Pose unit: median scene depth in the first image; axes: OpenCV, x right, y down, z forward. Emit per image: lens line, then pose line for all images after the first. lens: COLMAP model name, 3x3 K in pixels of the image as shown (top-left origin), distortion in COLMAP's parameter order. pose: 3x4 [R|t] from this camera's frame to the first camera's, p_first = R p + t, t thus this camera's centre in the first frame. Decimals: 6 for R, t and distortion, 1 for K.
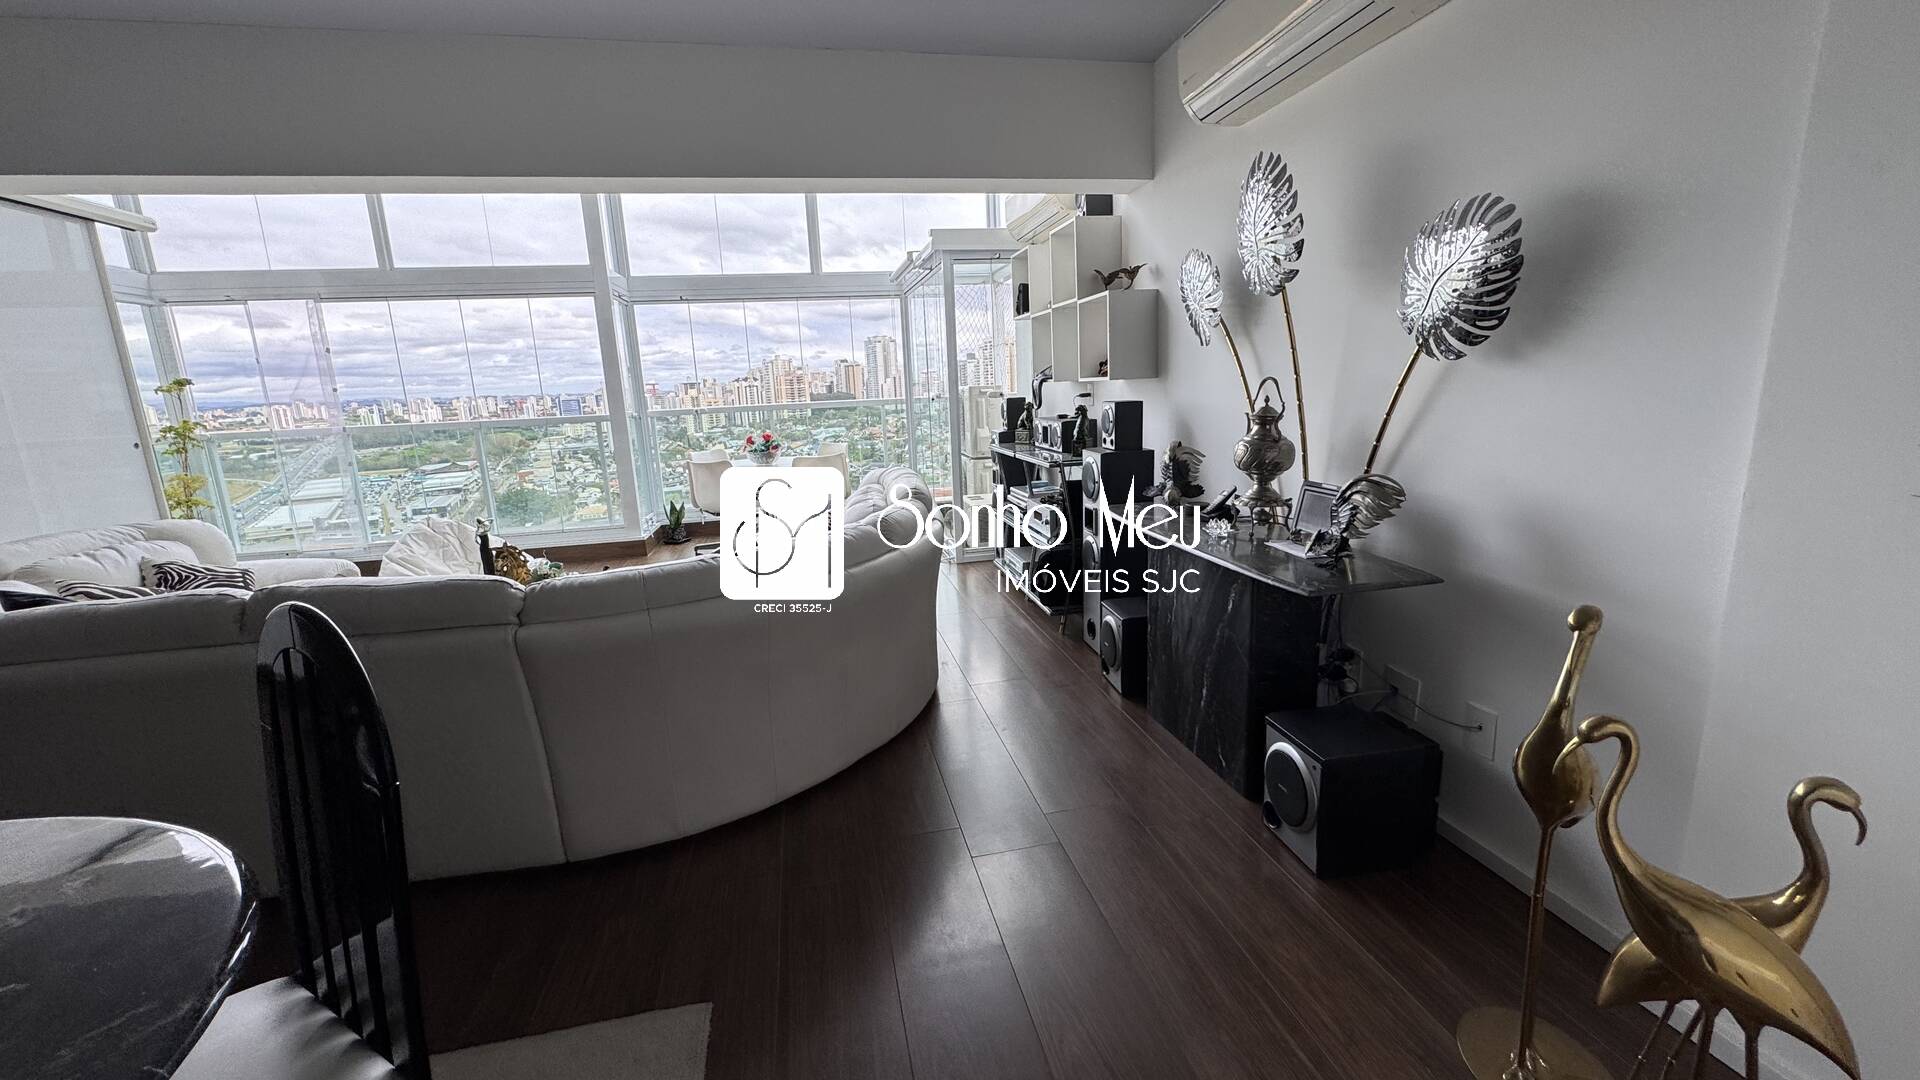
lens RADIAL K [[773.0, 0, 953.0], [0, 773.0, 541.4], [0, 0, 1]] dist [-0.001075, -0.000253]
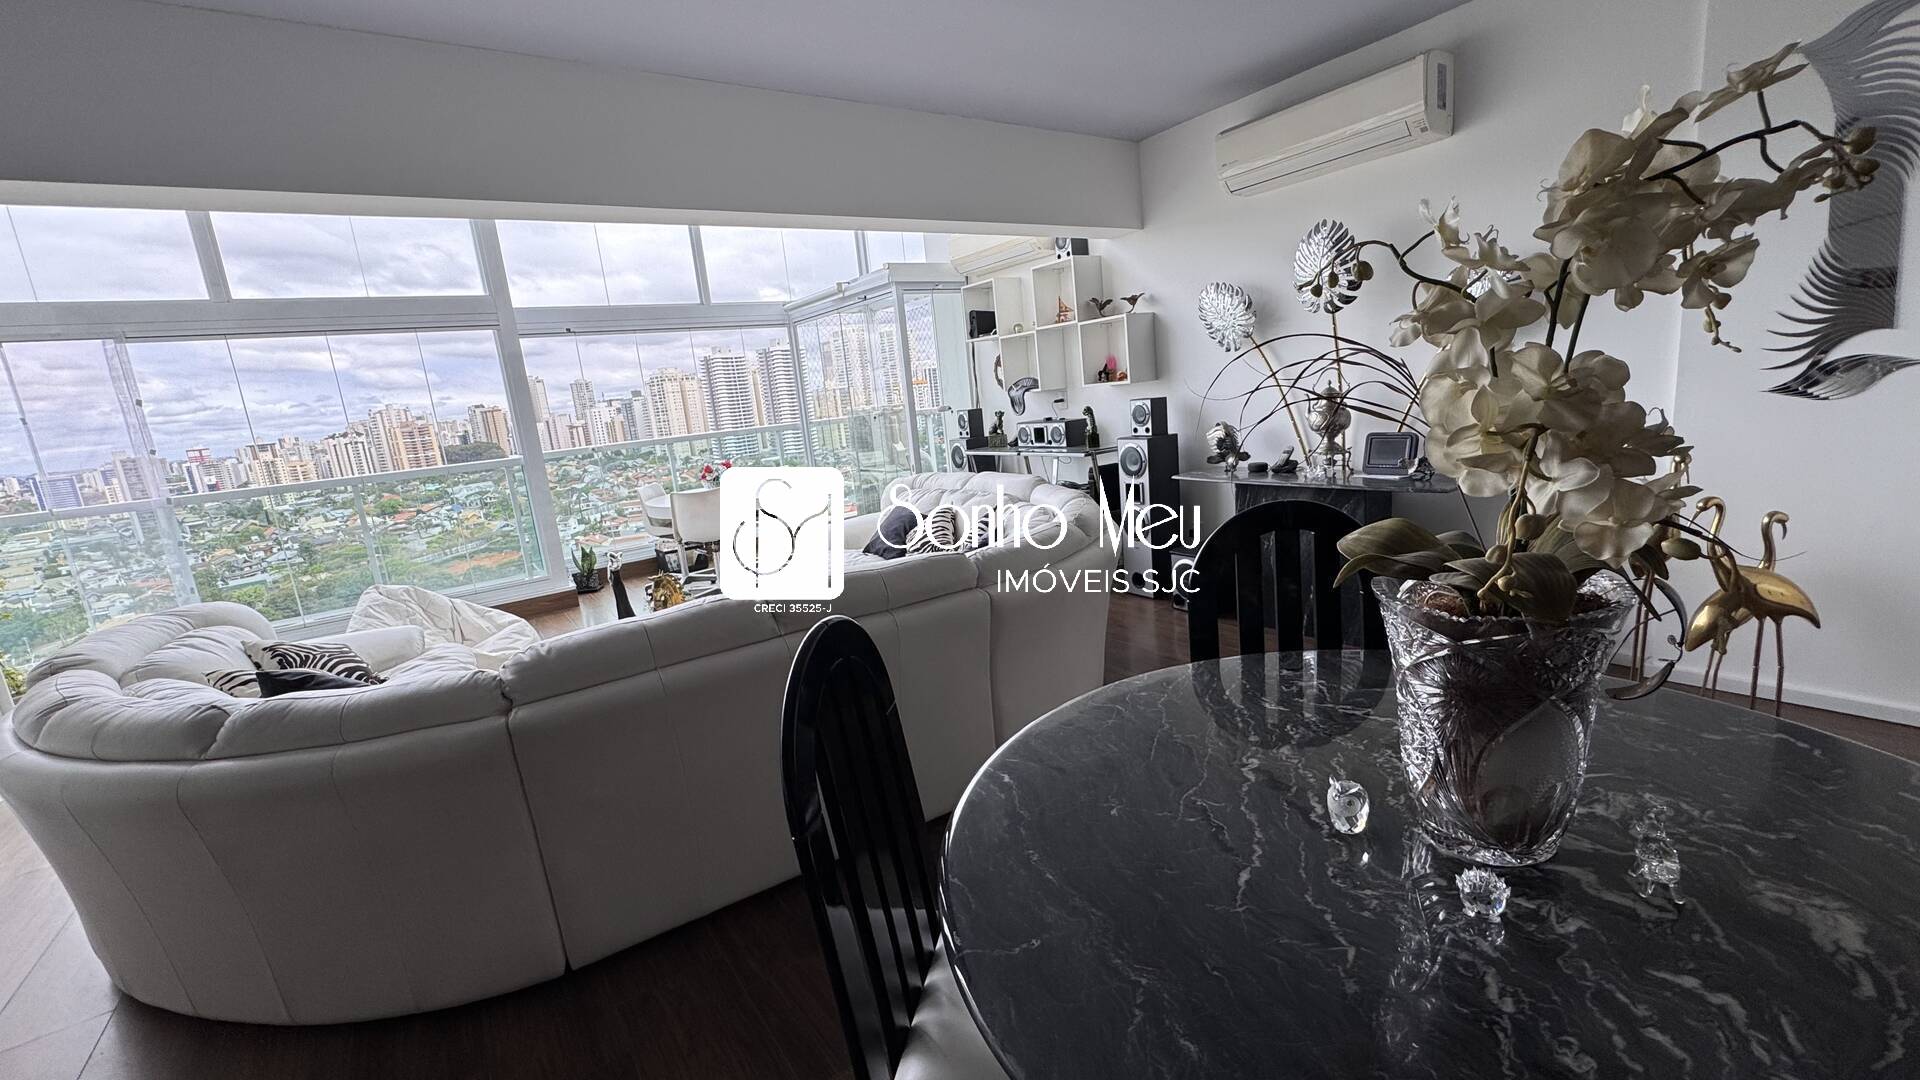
lens RADIAL K [[773.5, 0, 960.9], [0, 773.5, 543.8], [0, 0, 1]] dist [-0.001427, 0.000042]
pose [[0.914470, -0.124546, 0.385010, -0.529315], [0.137601, 0.990467, -0.006423, 0.022038], [-0.380540, 0.058851, 0.922890, -0.053323]]
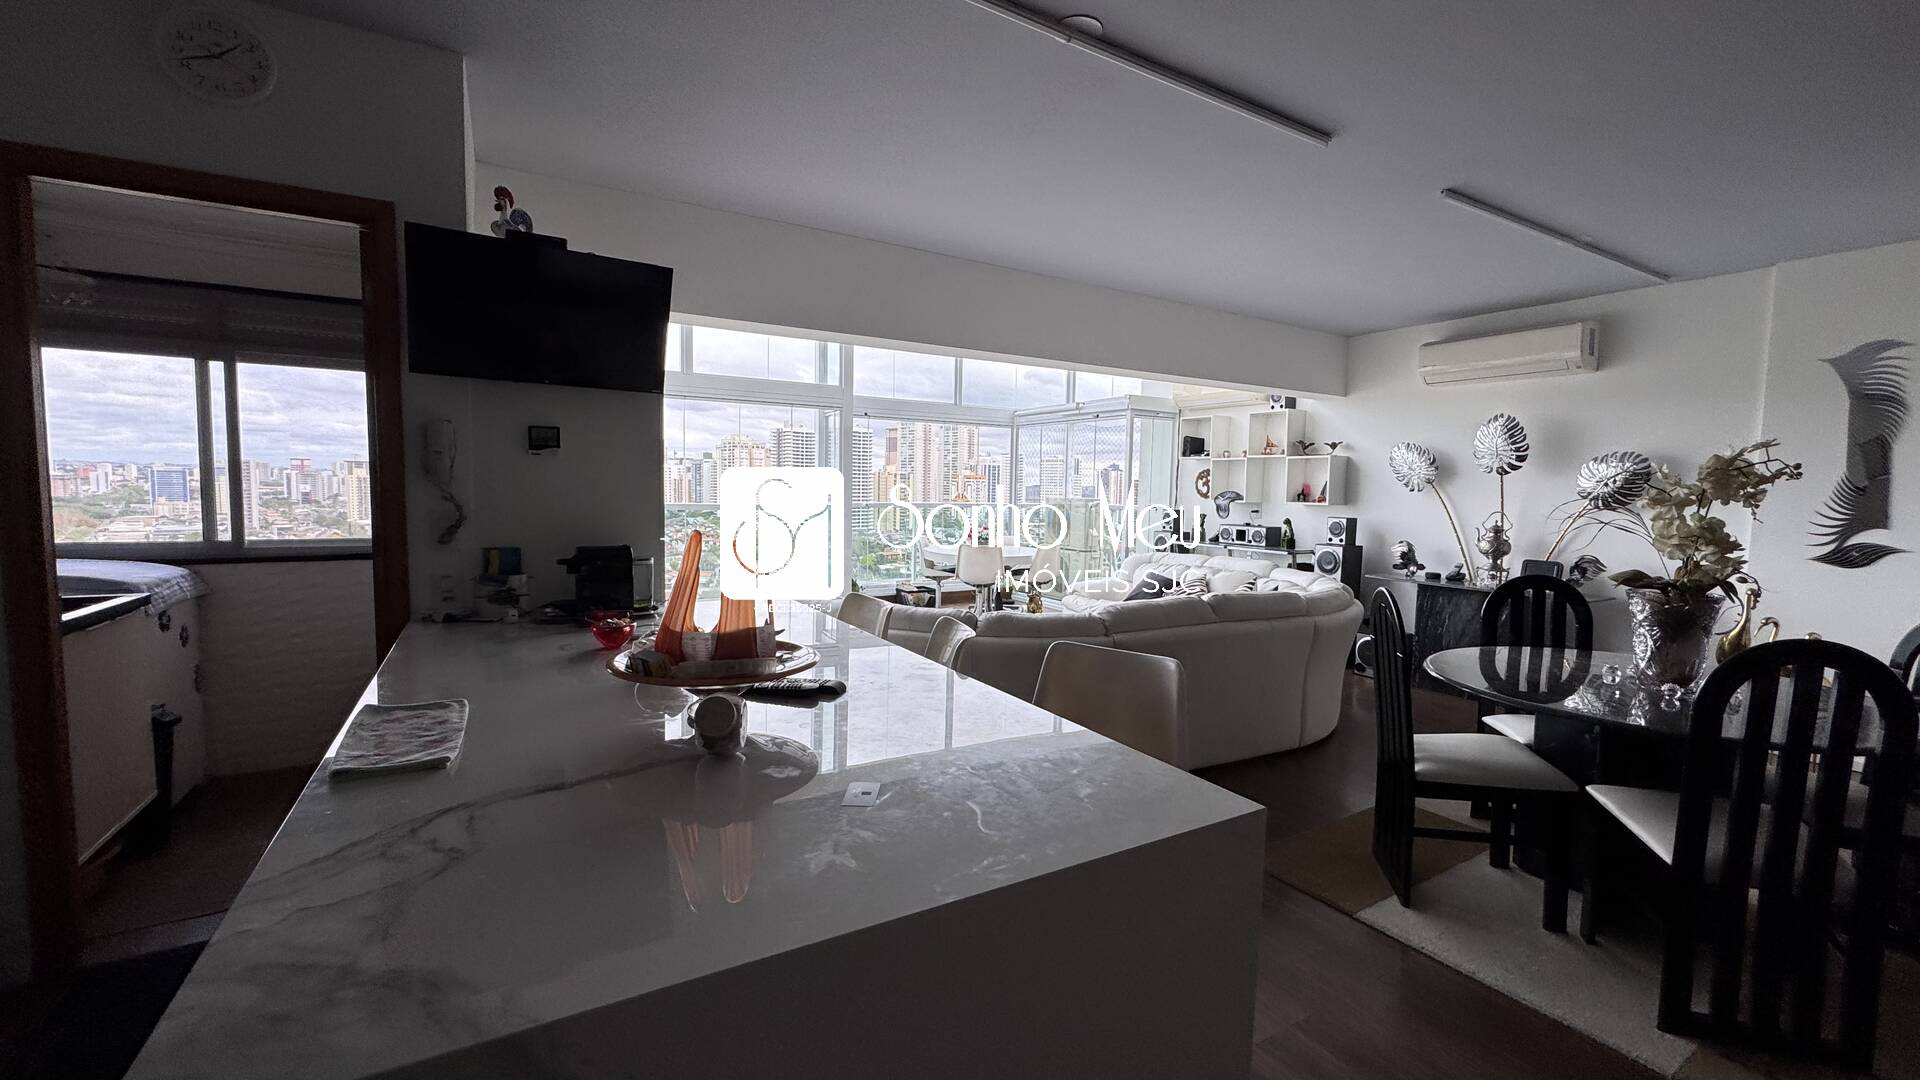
lens RADIAL K [[770.3, 0, 961.0], [0, 770.3, 543.8], [0, 0, 1]] dist [0.001180, -0.000221]
pose [[0.940379, 0.037202, 0.338087, -1.057842], [0.007768, 0.991392, -0.130695, 0.089484], [-0.340038, 0.125530, 0.931996, -0.296246]]
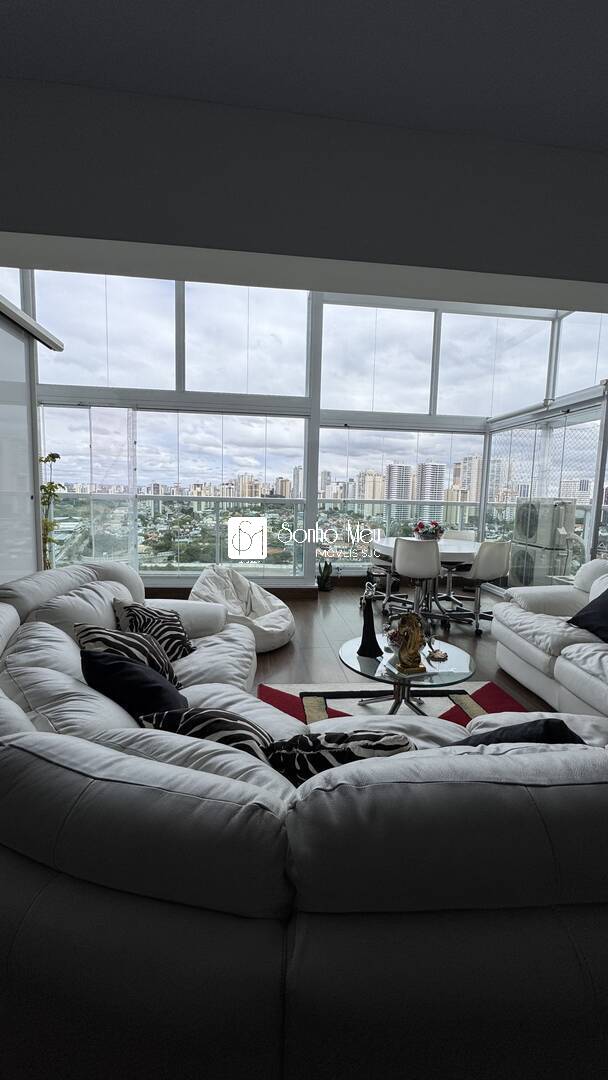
lens RADIAL K [[434.3, 0, 300.8], [0, 434.3, 541.6], [0, 0, 1]] dist [0.000352, -0.000001]
pose [[0.993554, 0.079298, -0.081012, -0.603334], [-0.086267, 0.992510, -0.086493, -0.024259], [0.073546, 0.092924, 0.992953, 0.322764]]
